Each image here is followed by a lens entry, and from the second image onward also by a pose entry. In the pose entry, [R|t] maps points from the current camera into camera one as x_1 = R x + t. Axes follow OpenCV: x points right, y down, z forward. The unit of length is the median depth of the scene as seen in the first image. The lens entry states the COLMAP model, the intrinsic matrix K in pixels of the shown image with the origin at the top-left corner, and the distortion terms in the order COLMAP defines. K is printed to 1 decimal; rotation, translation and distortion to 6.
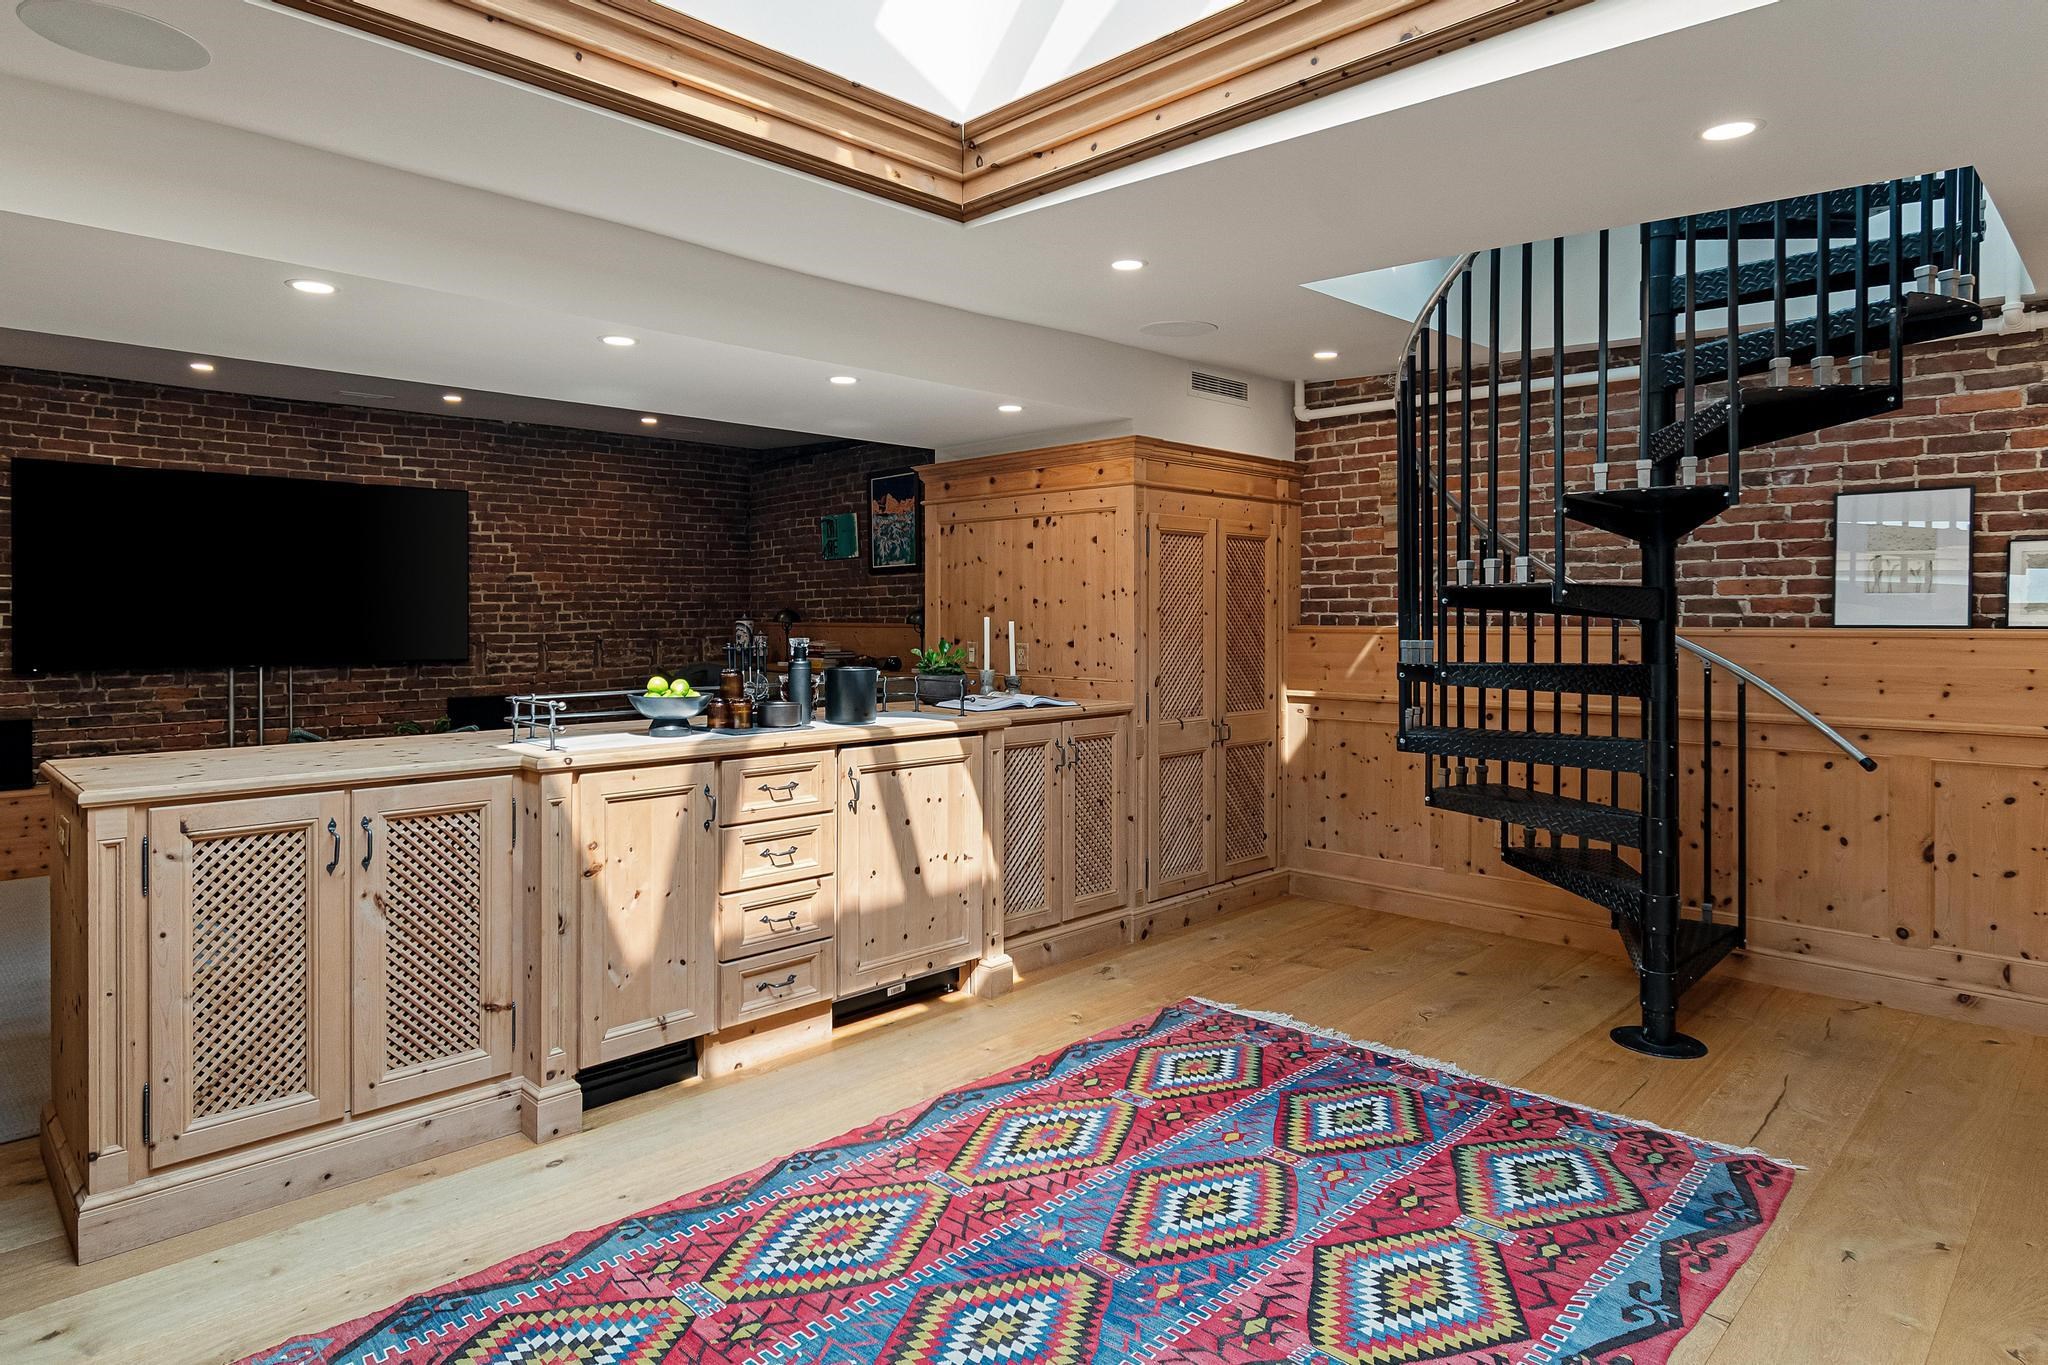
lens RADIAL K [[1147.1, 0, 955.8], [0, 1147.1, 624.0], [0, 0, 1]] dist [0.005673, -0.005567]
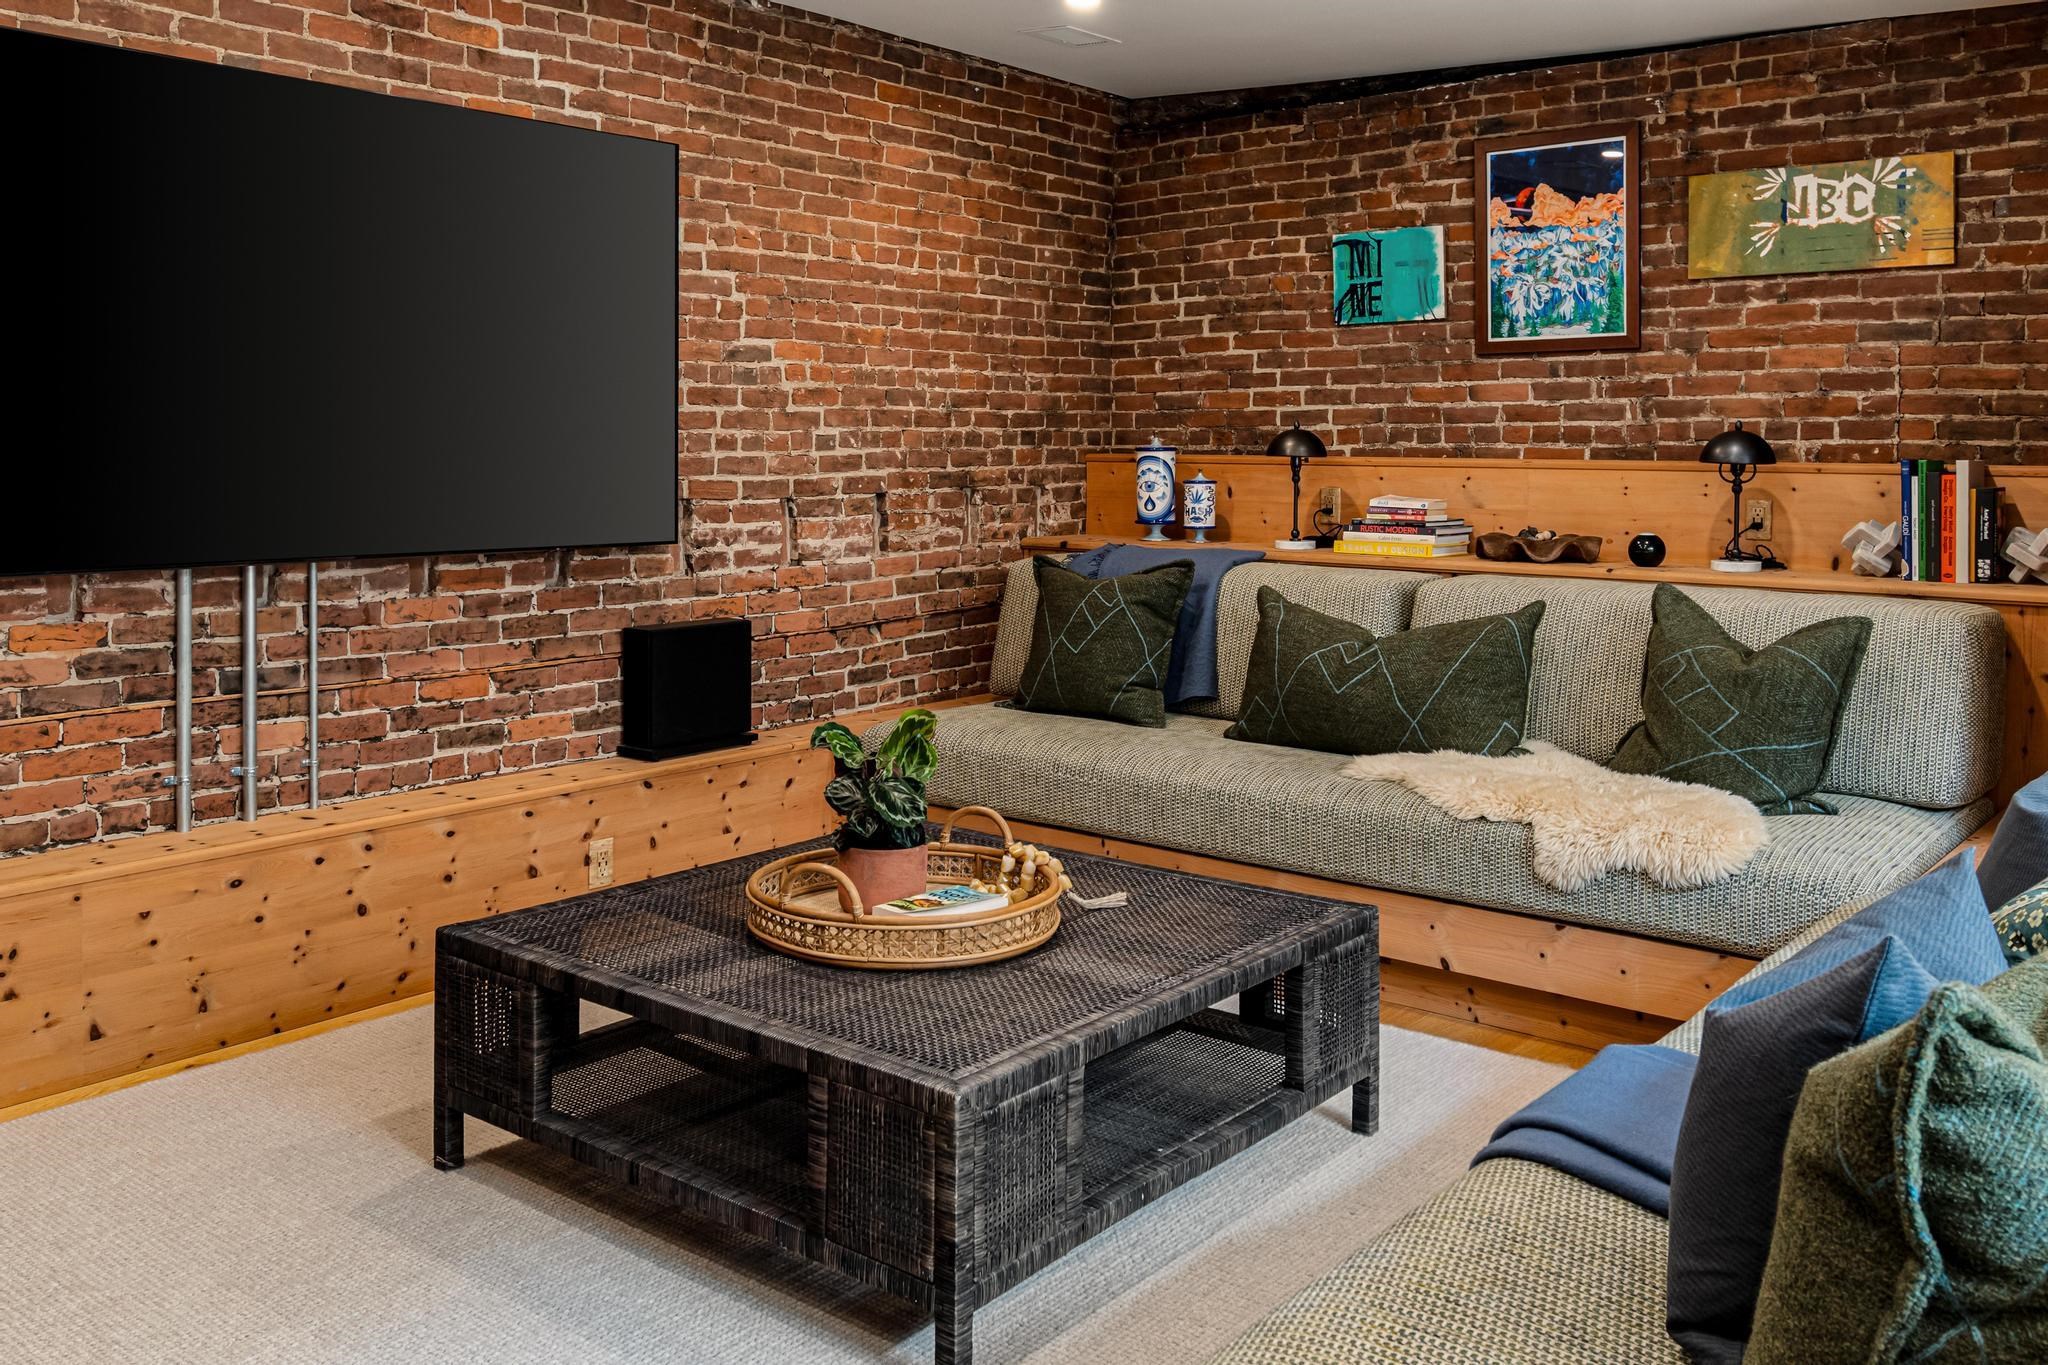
lens RADIAL K [[1721.7, 0, 1046.6], [0, 1721.7, 482.4], [0, 0, 1]] dist [0.003130, -0.006021]
pose [[0.991554, 0.003941, 0.129636, -0.344837], [-0.006115, 0.999847, 0.016375, -0.001631], [-0.129551, -0.017030, 0.991426, 0.320161]]
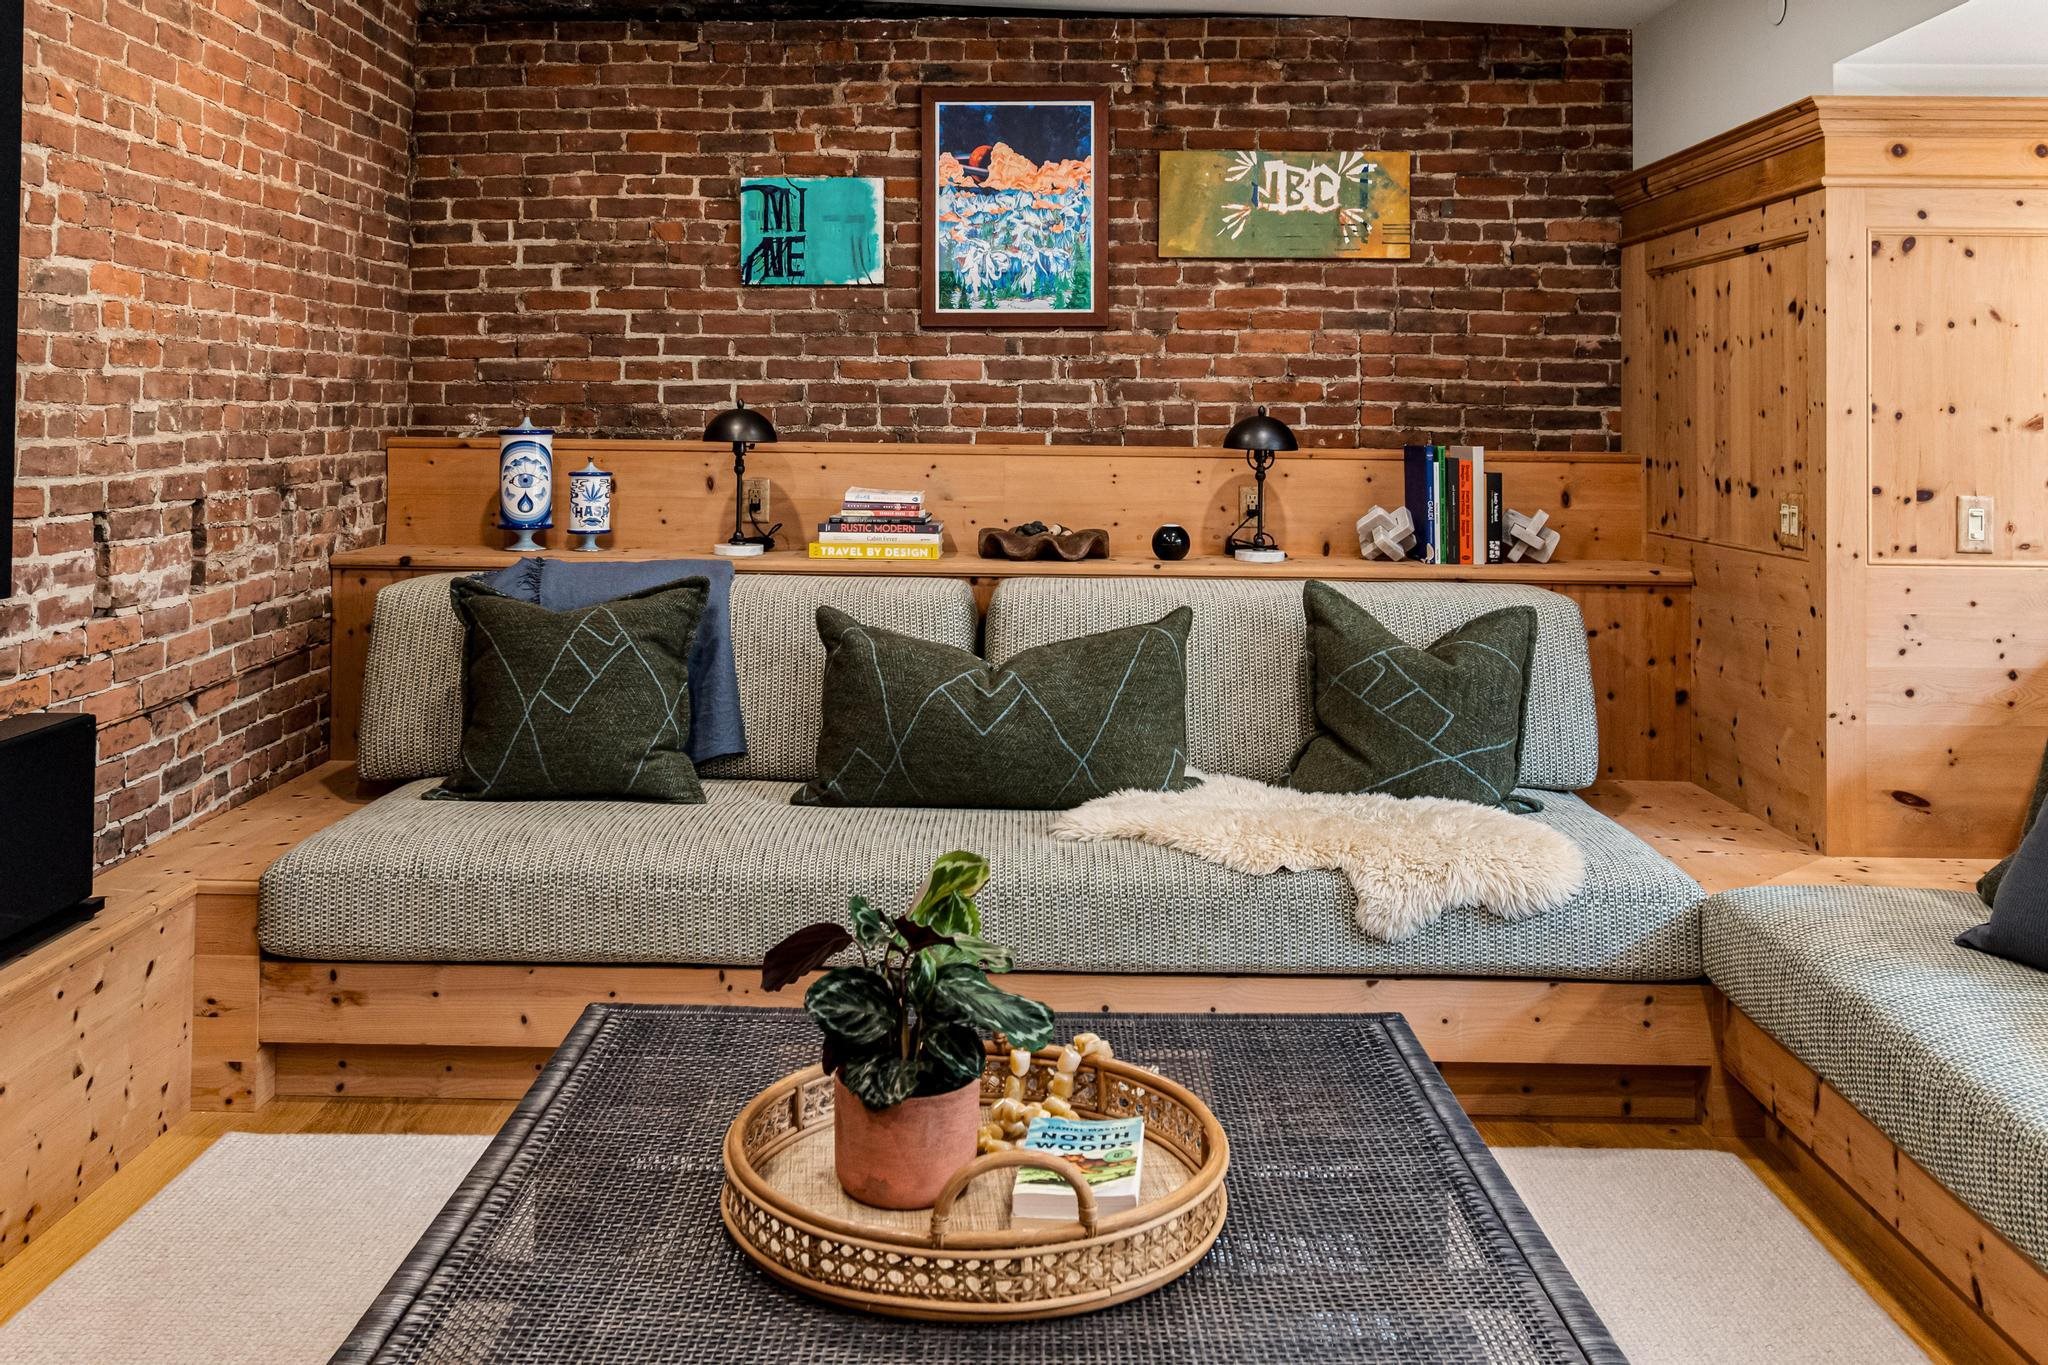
lens RADIAL K [[1721.7, 0, 1025.9], [0, 1721.7, 397.4], [0, 0, 1]] dist [0.003130, -0.006021]
pose [[0.699179, 0.020320, 0.714658, -0.501298], [-0.006761, 0.999739, -0.021811, -0.004348], [-0.714915, 0.010418, 0.699134, 0.535468]]
